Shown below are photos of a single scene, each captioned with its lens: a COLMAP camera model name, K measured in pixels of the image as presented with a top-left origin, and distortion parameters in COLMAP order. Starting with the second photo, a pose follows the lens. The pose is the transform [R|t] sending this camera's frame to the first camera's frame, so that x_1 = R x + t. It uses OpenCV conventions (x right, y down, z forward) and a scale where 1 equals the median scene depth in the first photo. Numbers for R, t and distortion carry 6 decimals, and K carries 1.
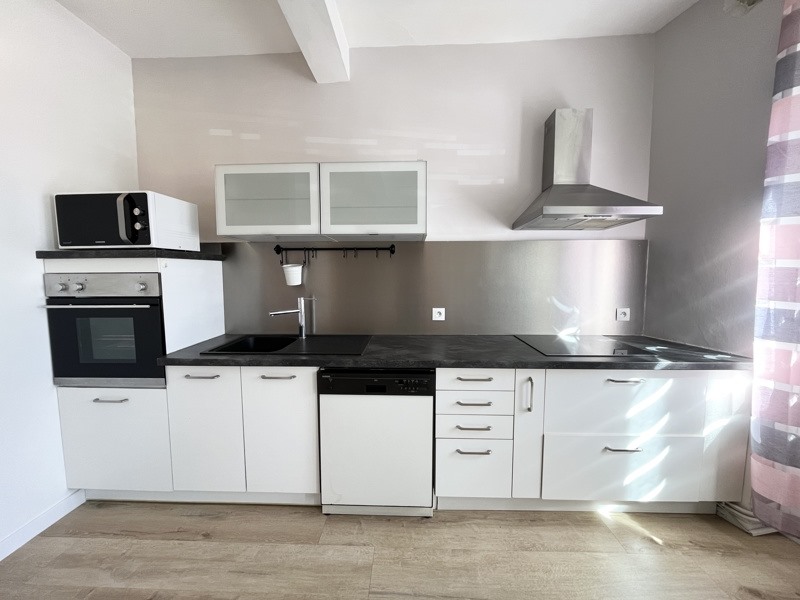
lens RADIAL K [[320.5, 0, 402.9], [0, 320.5, 297.2], [0, 0, 1]] dist [-0.016677, 0.000544]
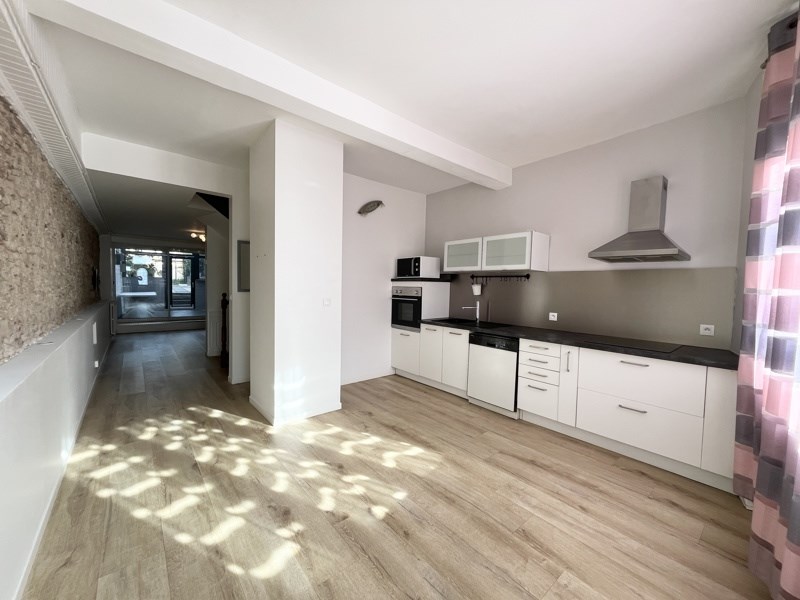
lens RADIAL K [[320.5, 0, 399.8], [0, 320.5, 301.6], [0, 0, 1]] dist [-0.016677, 0.000544]
pose [[0.657020, 0.050696, -0.752167, 1.058469], [-0.086006, 0.996263, -0.007978, 0.074647], [0.748951, 0.069933, 0.658924, -0.826595]]
